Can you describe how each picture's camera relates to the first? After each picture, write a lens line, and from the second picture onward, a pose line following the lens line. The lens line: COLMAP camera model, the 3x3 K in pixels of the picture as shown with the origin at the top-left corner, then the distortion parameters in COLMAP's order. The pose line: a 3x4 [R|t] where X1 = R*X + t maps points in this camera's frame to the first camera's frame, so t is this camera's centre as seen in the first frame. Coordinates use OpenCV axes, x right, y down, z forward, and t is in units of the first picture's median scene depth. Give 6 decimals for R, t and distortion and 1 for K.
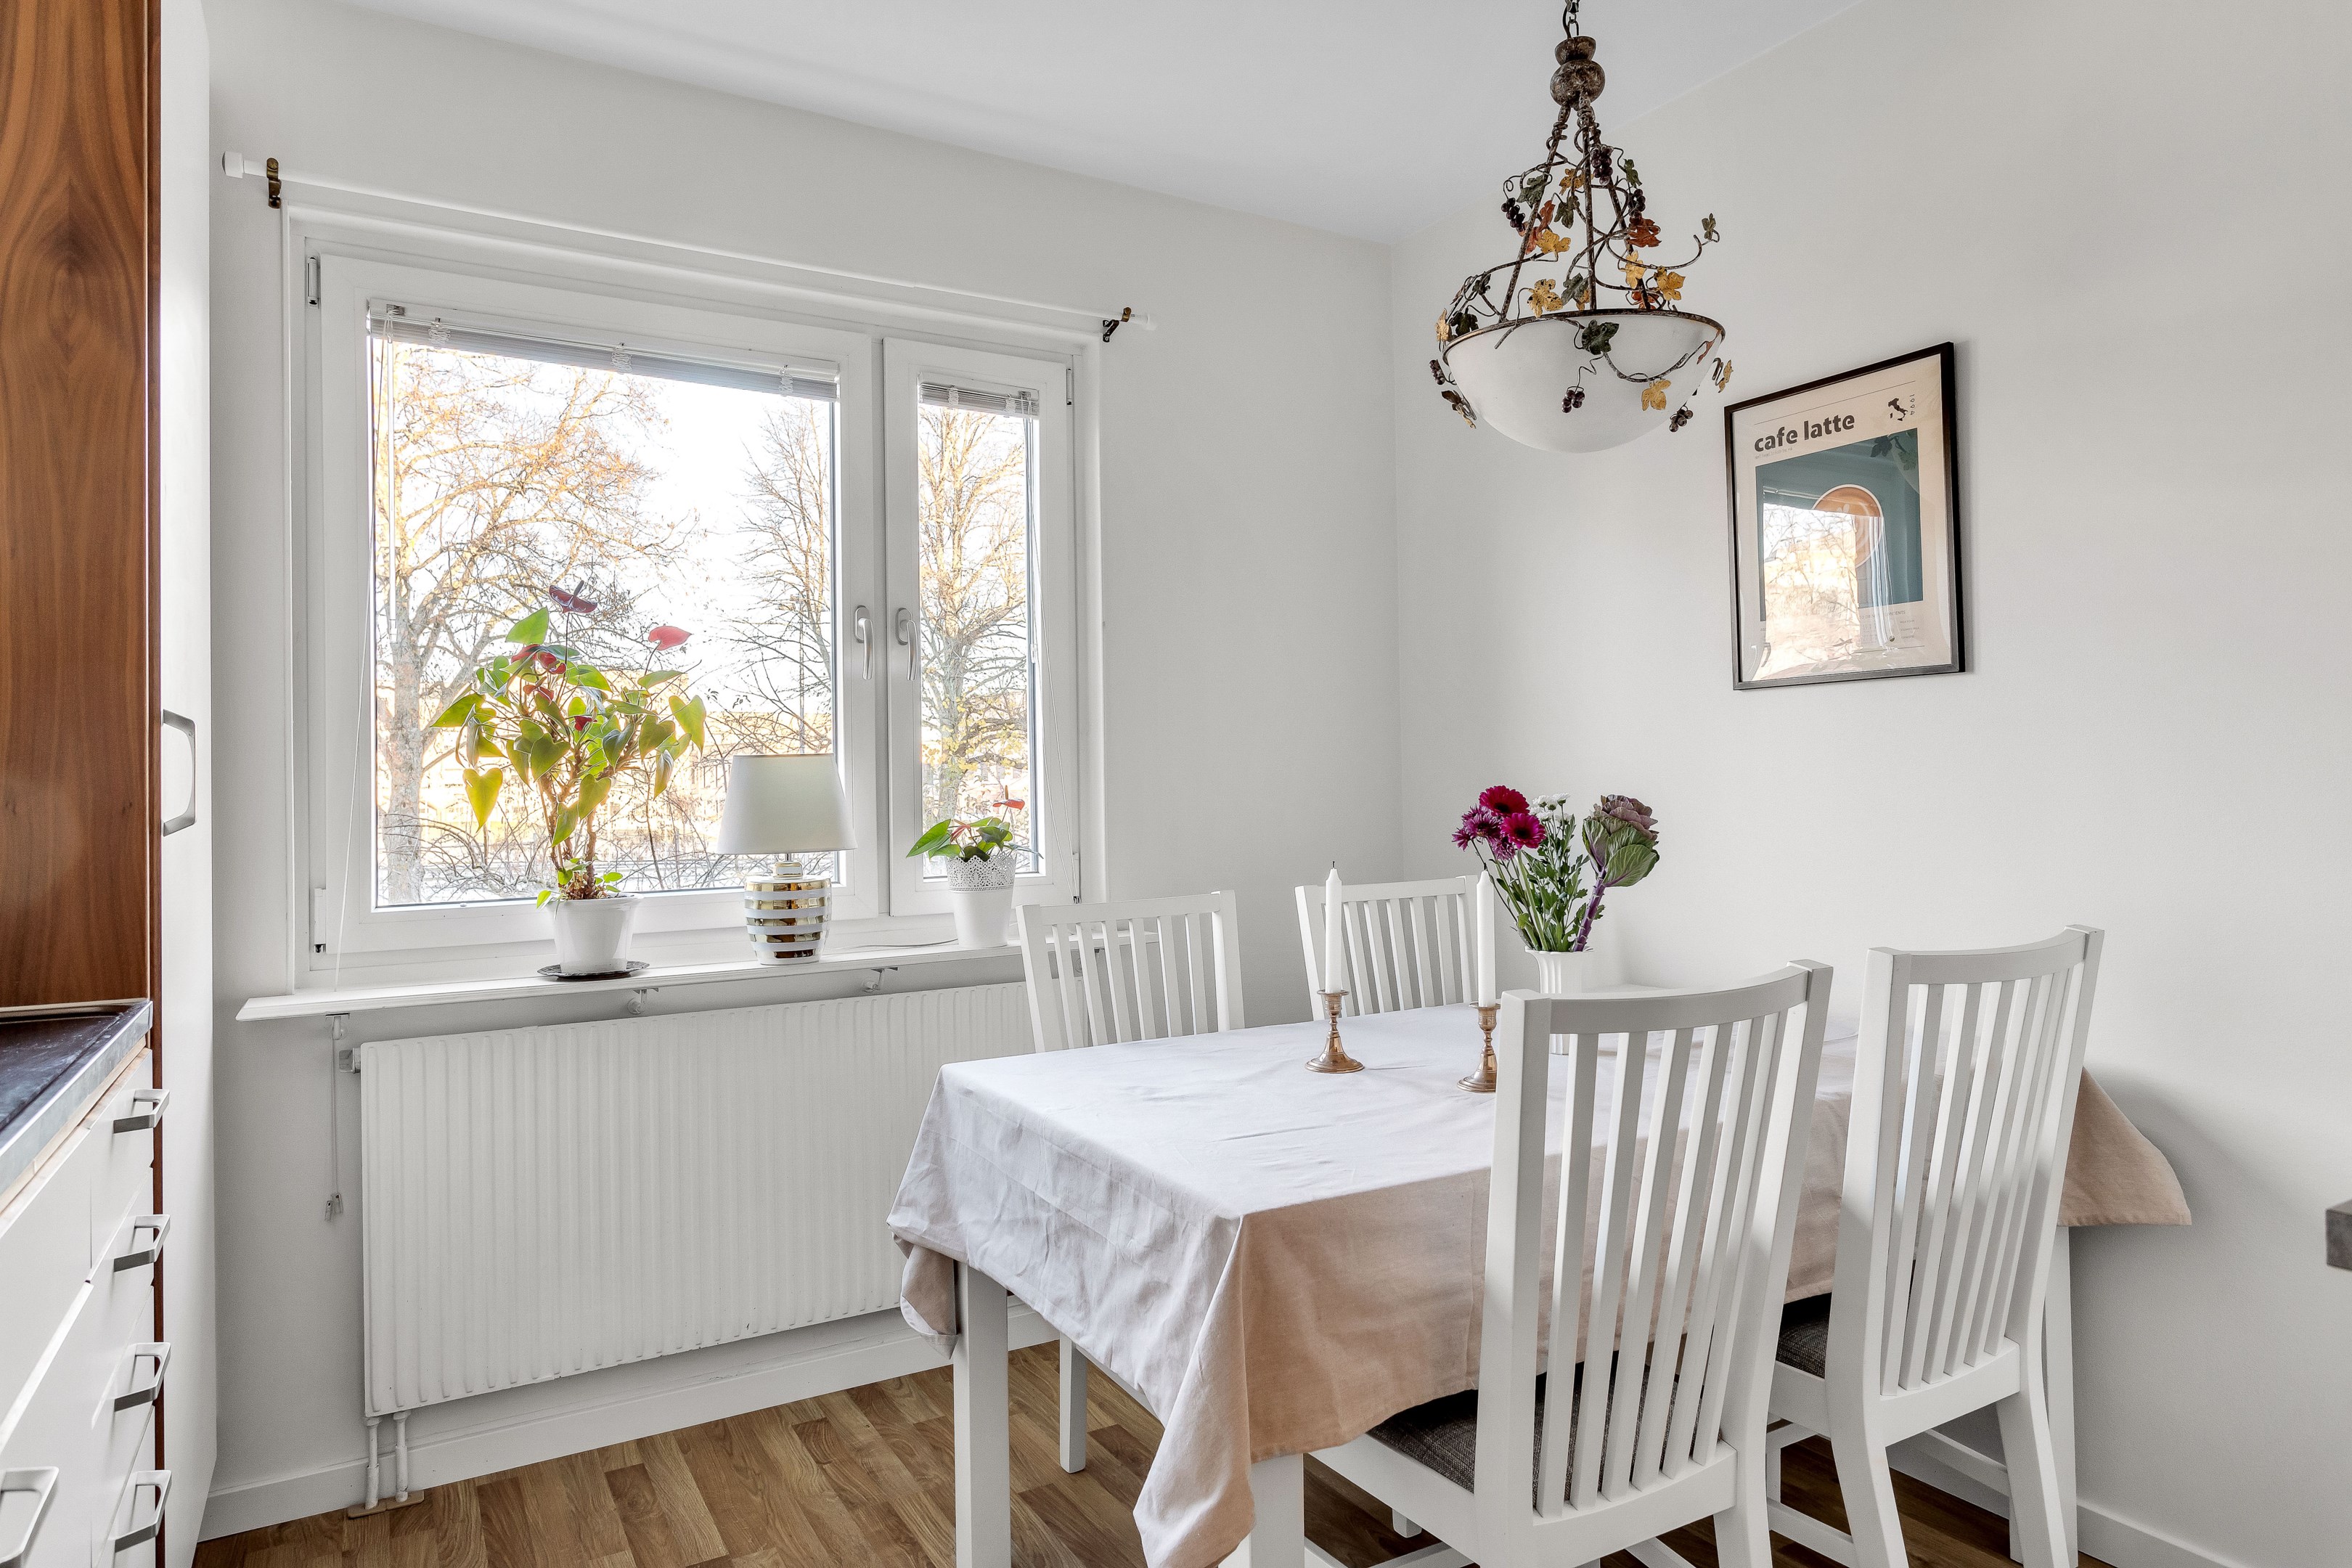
lens RADIAL K [[1397.5, 0, 1174.7], [0, 1397.5, 760.8], [0, 0, 1]] dist [-0.030365, 0.026453]
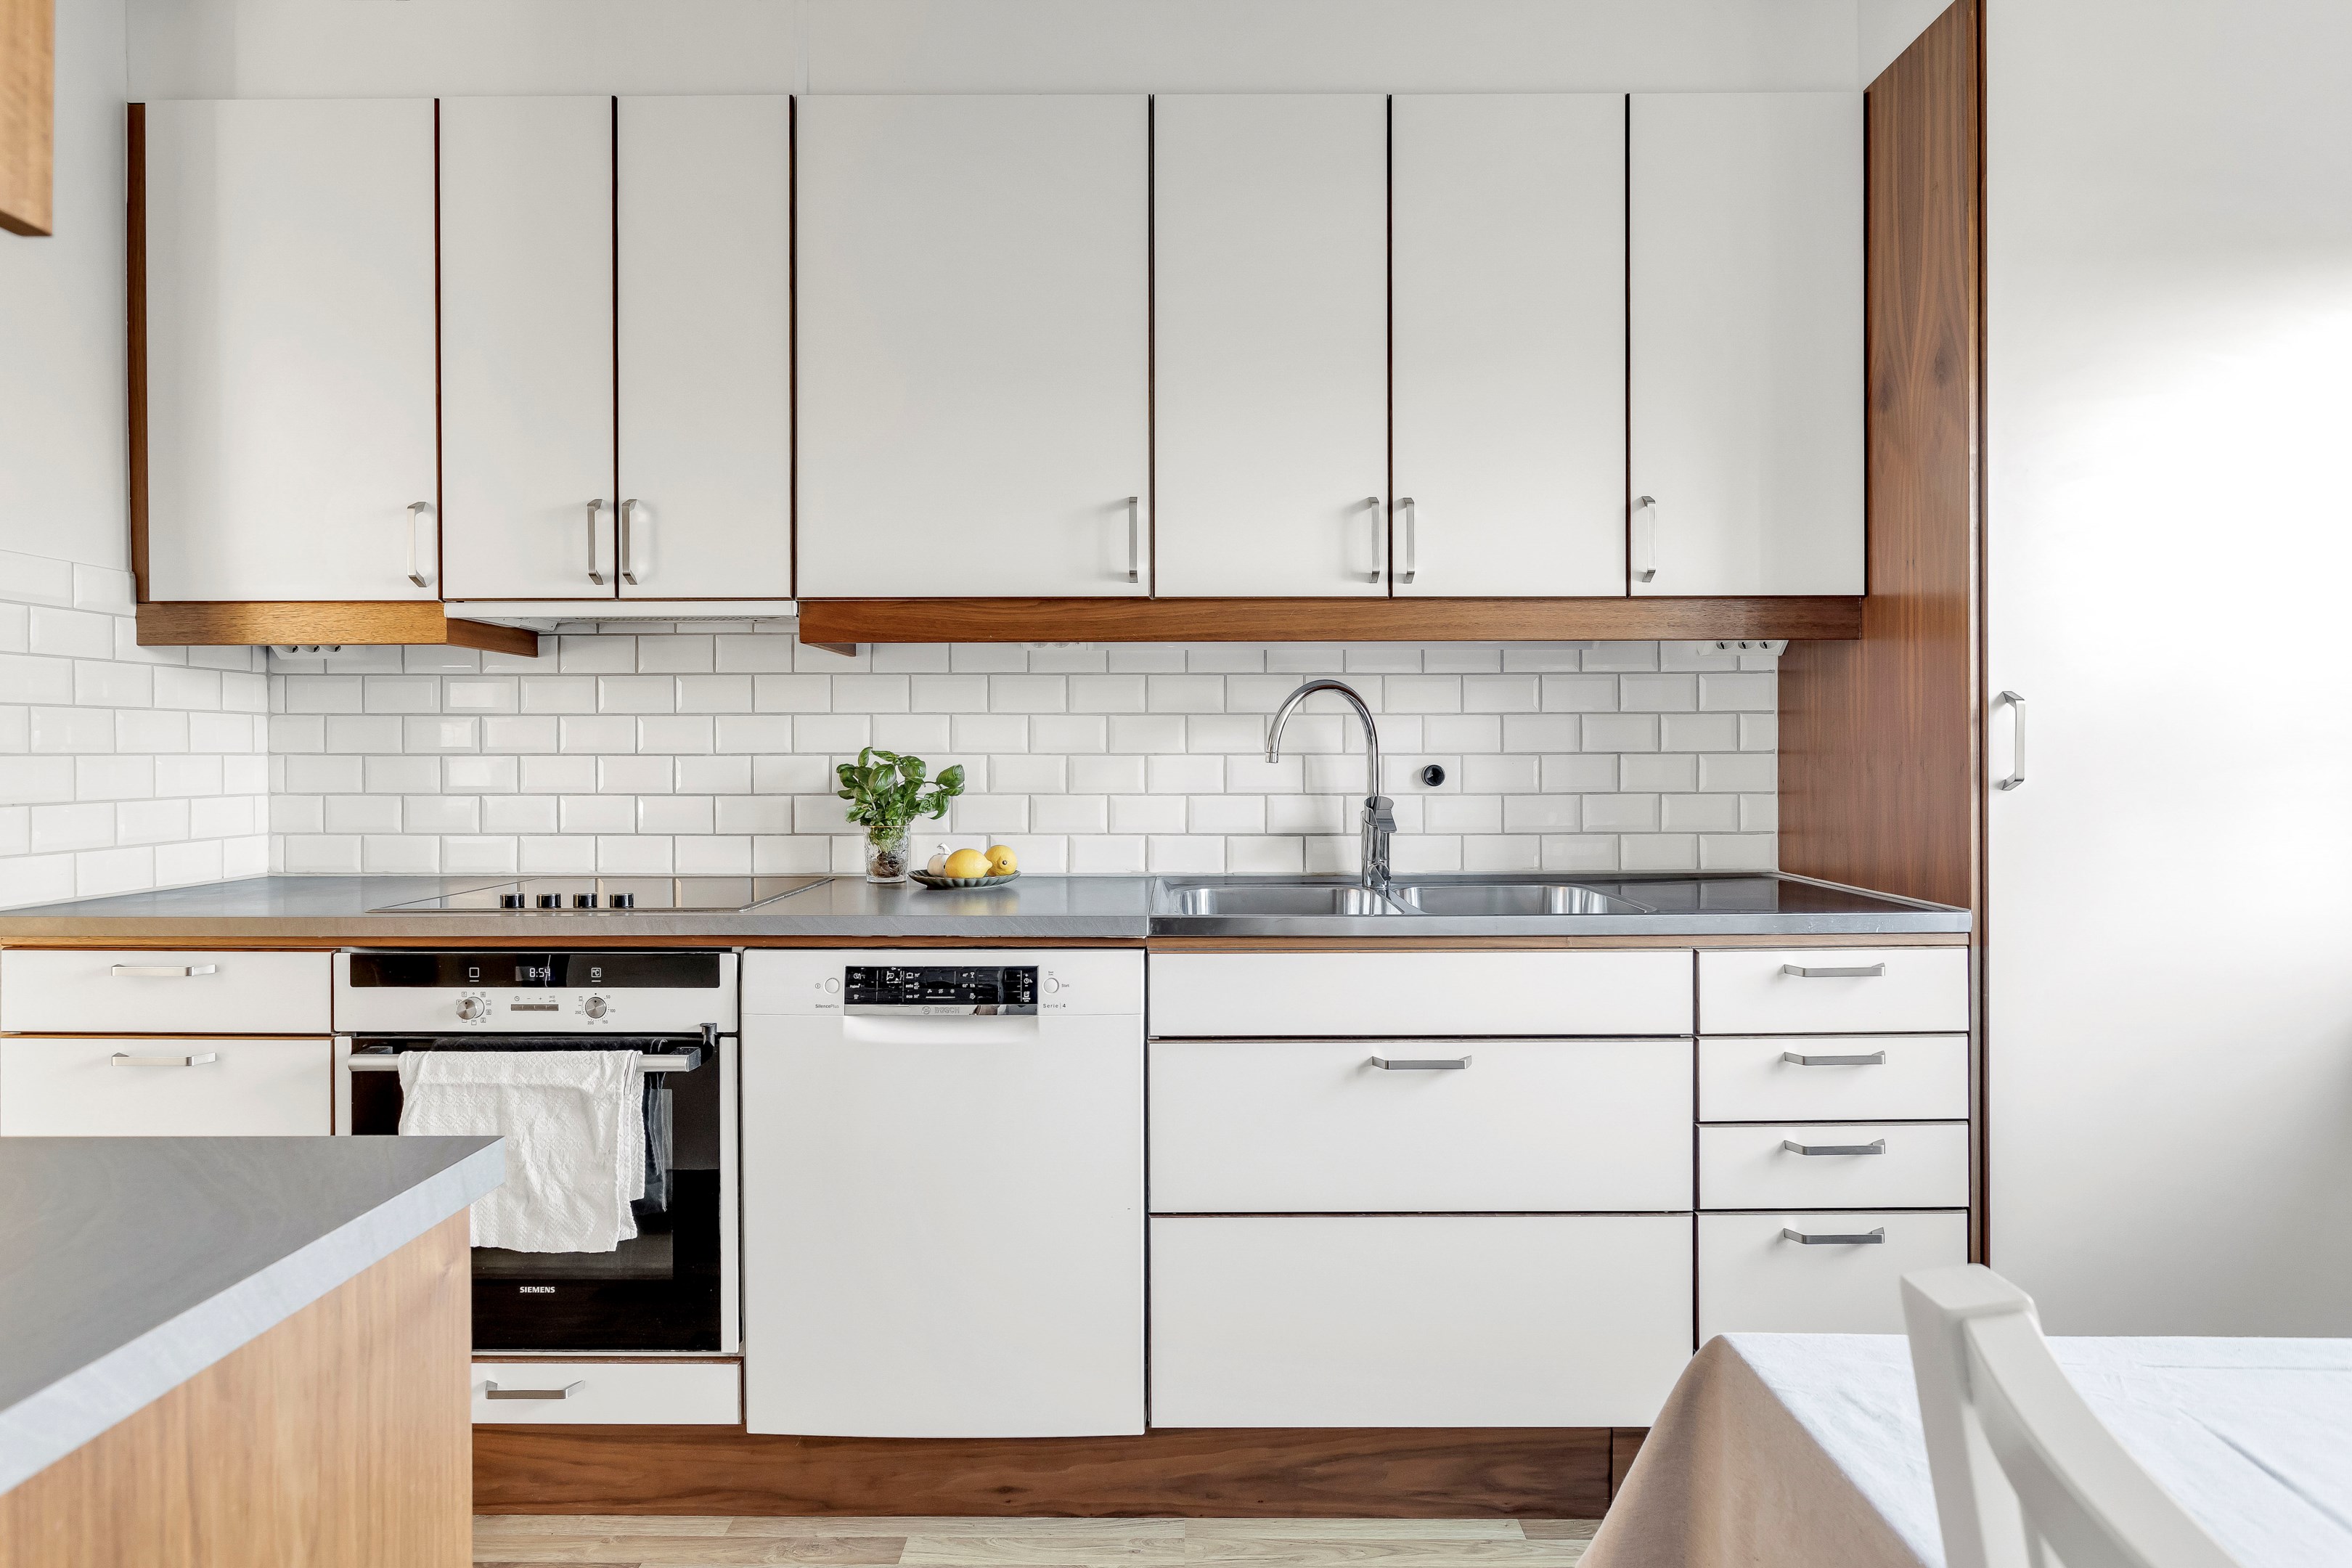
lens RADIAL K [[1242.5, 0, 1176.5], [0, 1242.5, 760.2], [0, 0, 1]] dist [0.000686, 0.000494]
pose [[-0.509405, 0.016358, -0.860372, 0.439414], [0.023432, 0.999712, 0.005134, 0.001676], [0.860208, -0.017545, -0.509642, 0.617573]]
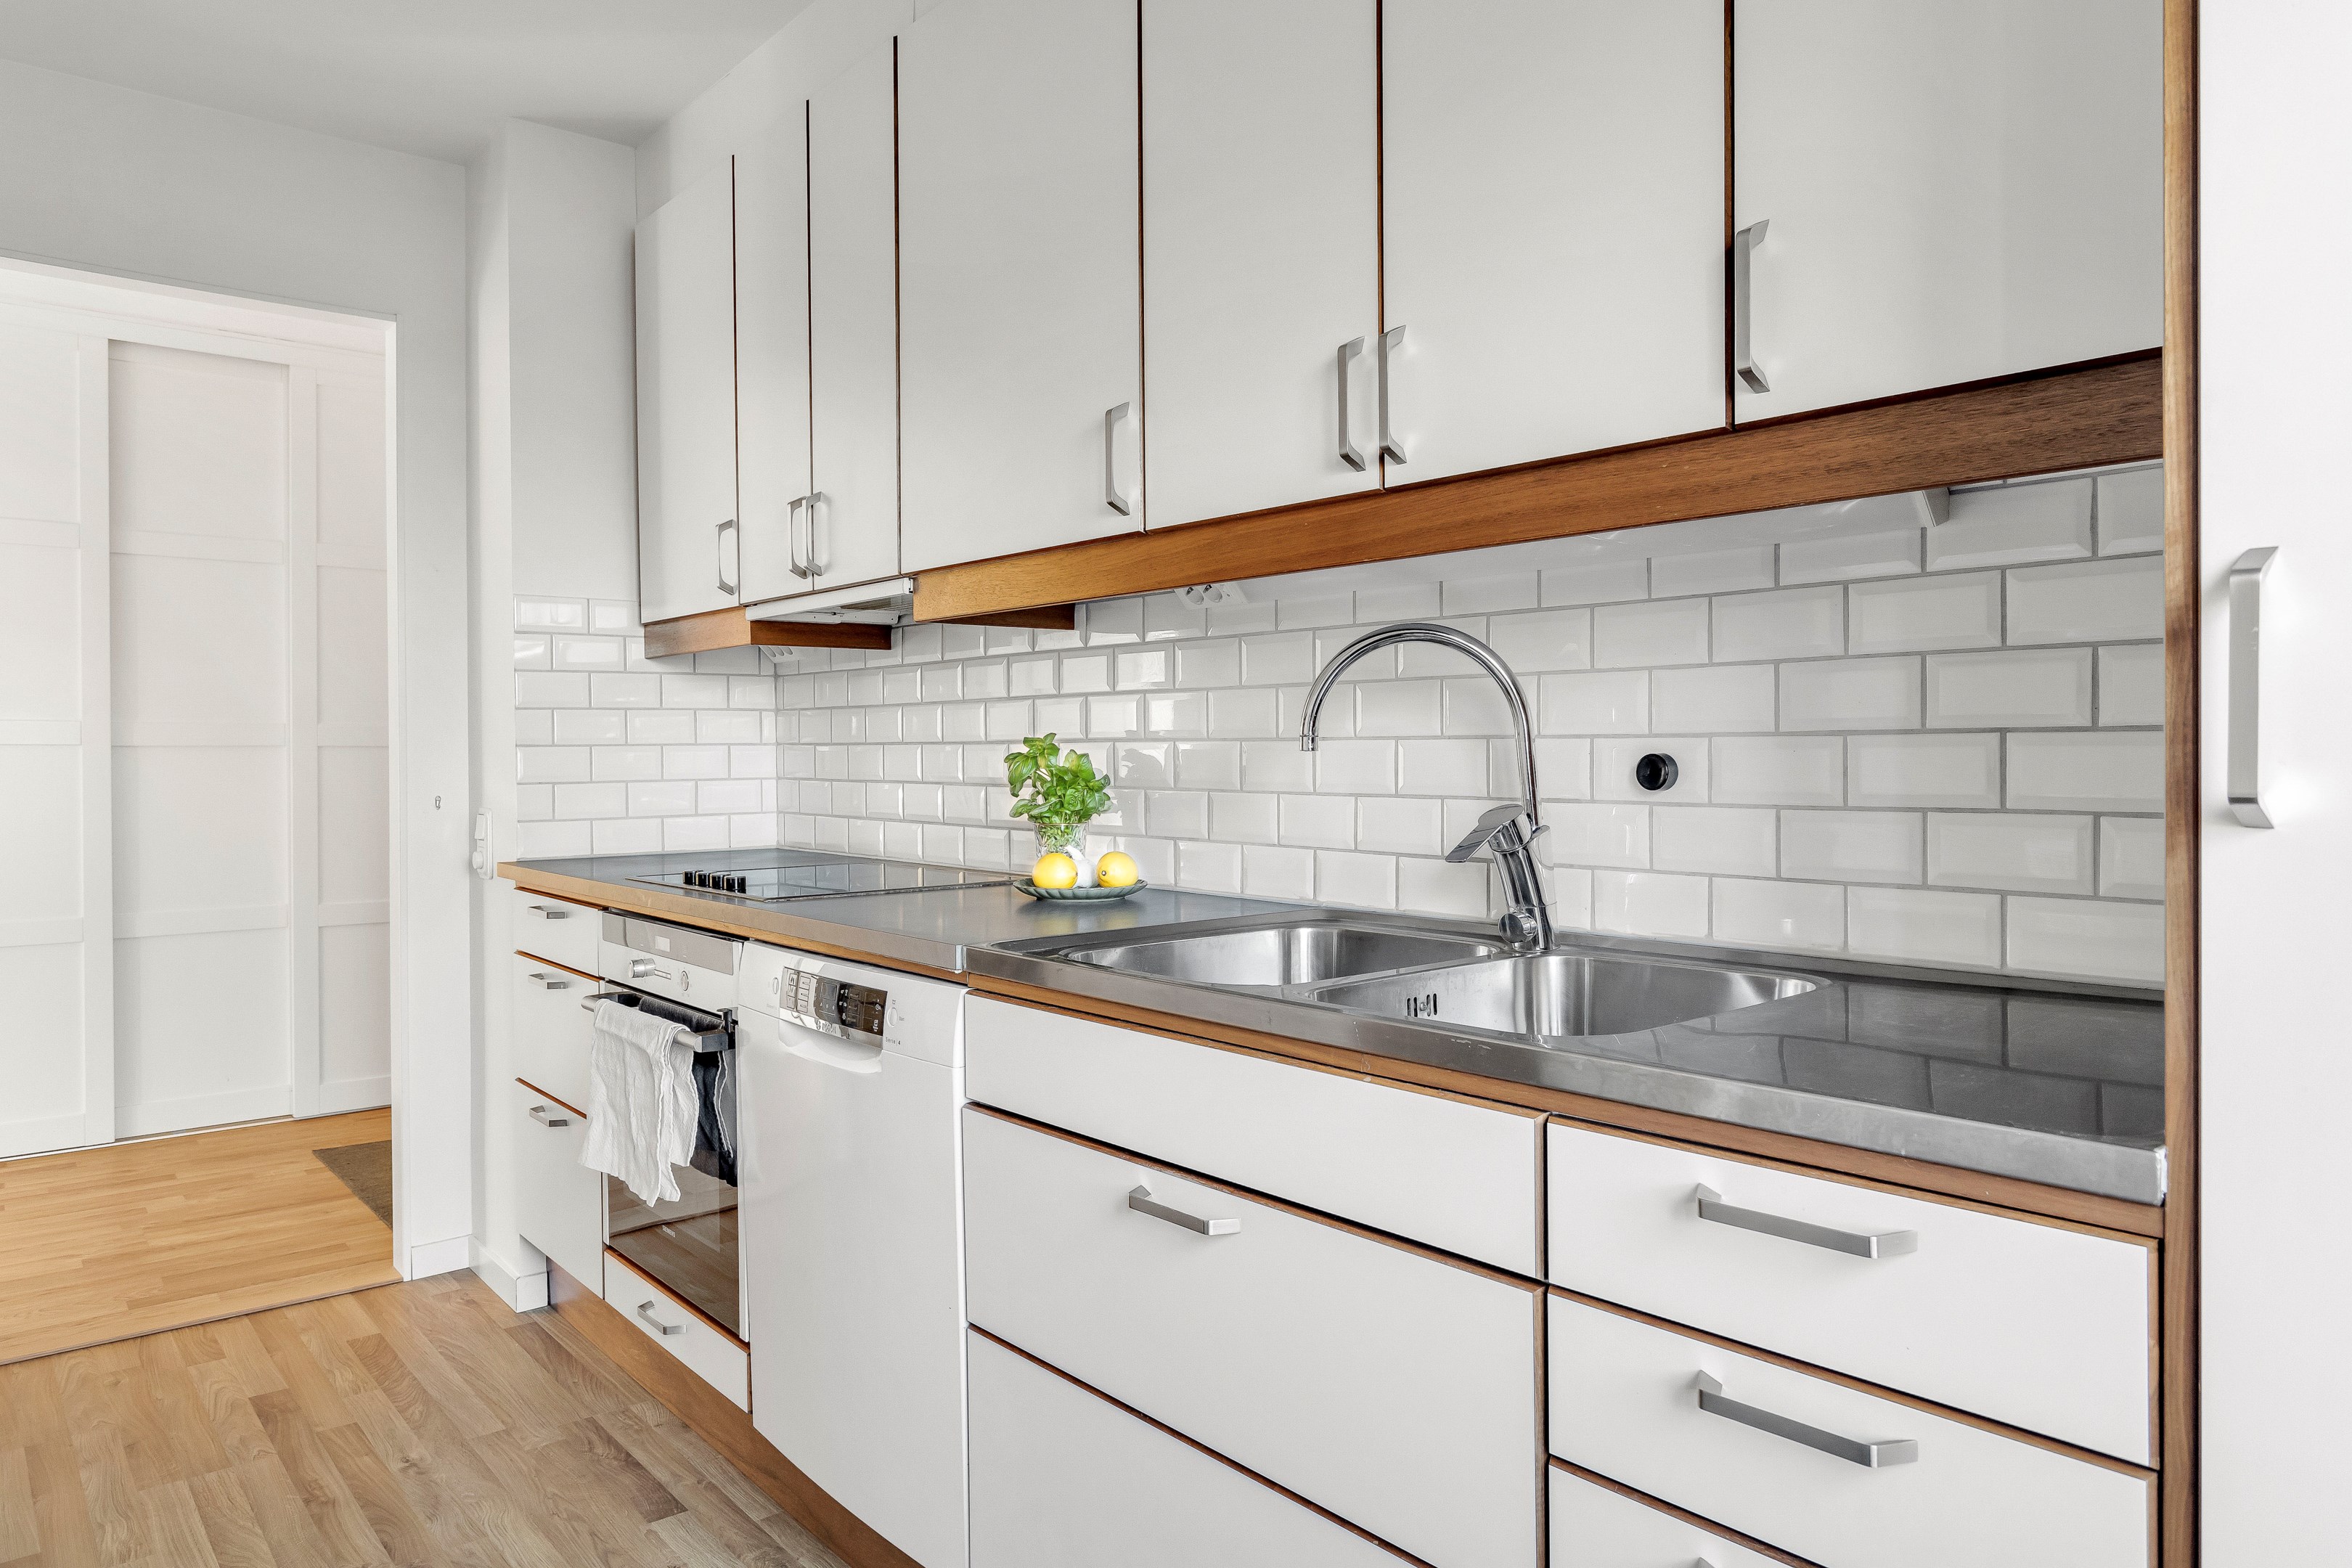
lens RADIAL K [[1487.5, 0, 1178.4], [0, 1487.5, 763.5], [0, 0, 1]] dist [-0.005580, 0.000313]
pose [[-0.983450, 0.022415, -0.179786, -0.196468], [0.023422, 0.999720, -0.003481, 0.017627], [0.179658, -0.007634, -0.983700, 0.946619]]
